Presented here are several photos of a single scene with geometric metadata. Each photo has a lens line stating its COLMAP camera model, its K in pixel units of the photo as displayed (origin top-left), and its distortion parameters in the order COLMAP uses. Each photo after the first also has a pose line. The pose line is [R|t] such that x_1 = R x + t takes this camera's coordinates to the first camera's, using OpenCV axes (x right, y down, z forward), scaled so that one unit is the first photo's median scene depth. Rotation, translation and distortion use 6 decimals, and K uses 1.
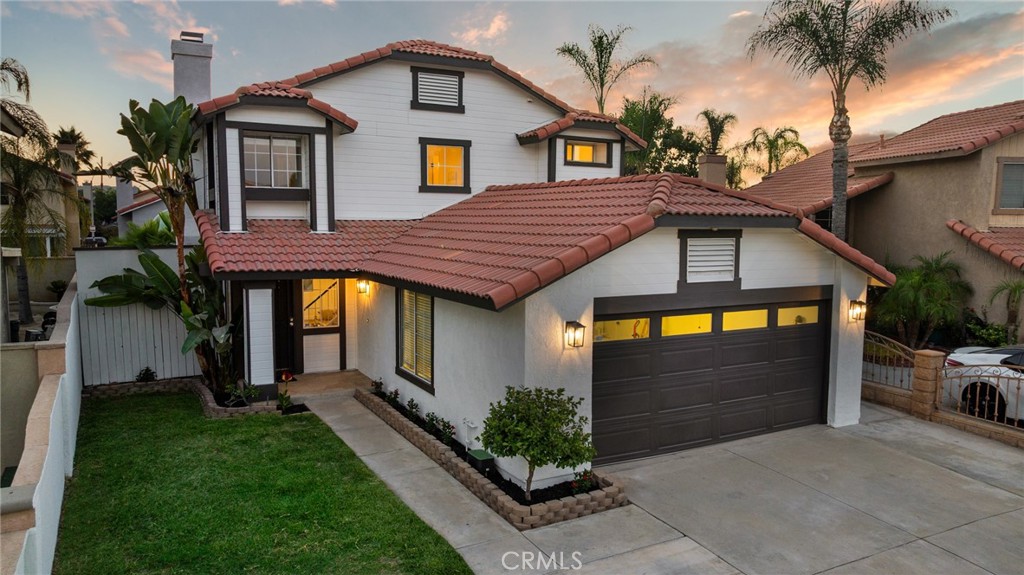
lens RADIAL K [[720.2, 0, 512.1], [0, 720.2, 291.7], [0, 0, 1]] dist [-0.031901, 0.027444]
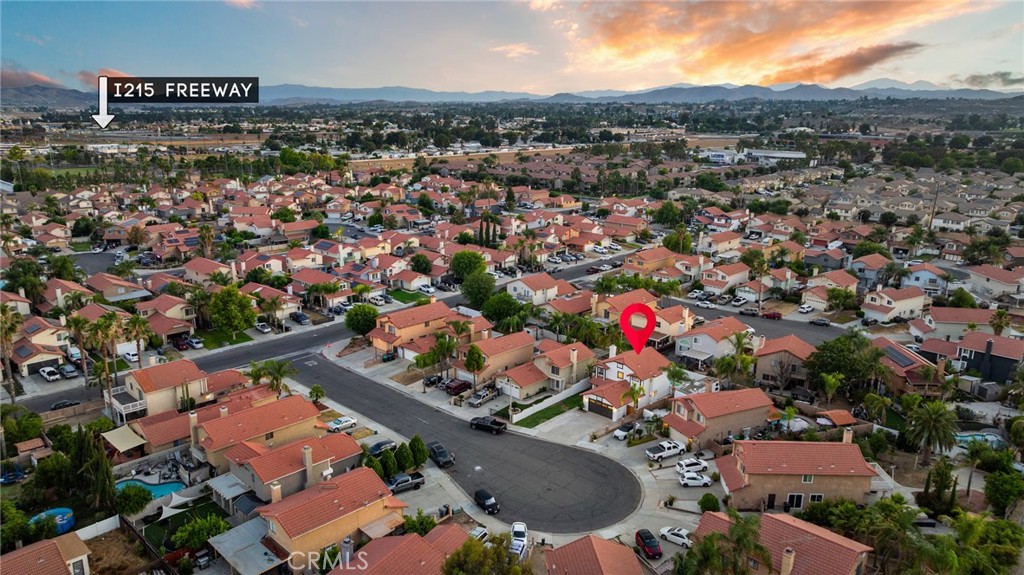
lens RADIAL K [[720.2, 0, 510.3], [0, 720.2, 285.1], [0, 0, 1]] dist [-0.031901, 0.027444]
pose [[0.286096, 0.224934, -0.931426, 7.744106], [-0.102800, 0.973652, 0.203555, -3.046241], [0.952671, 0.037515, 0.301681, -2.924109]]
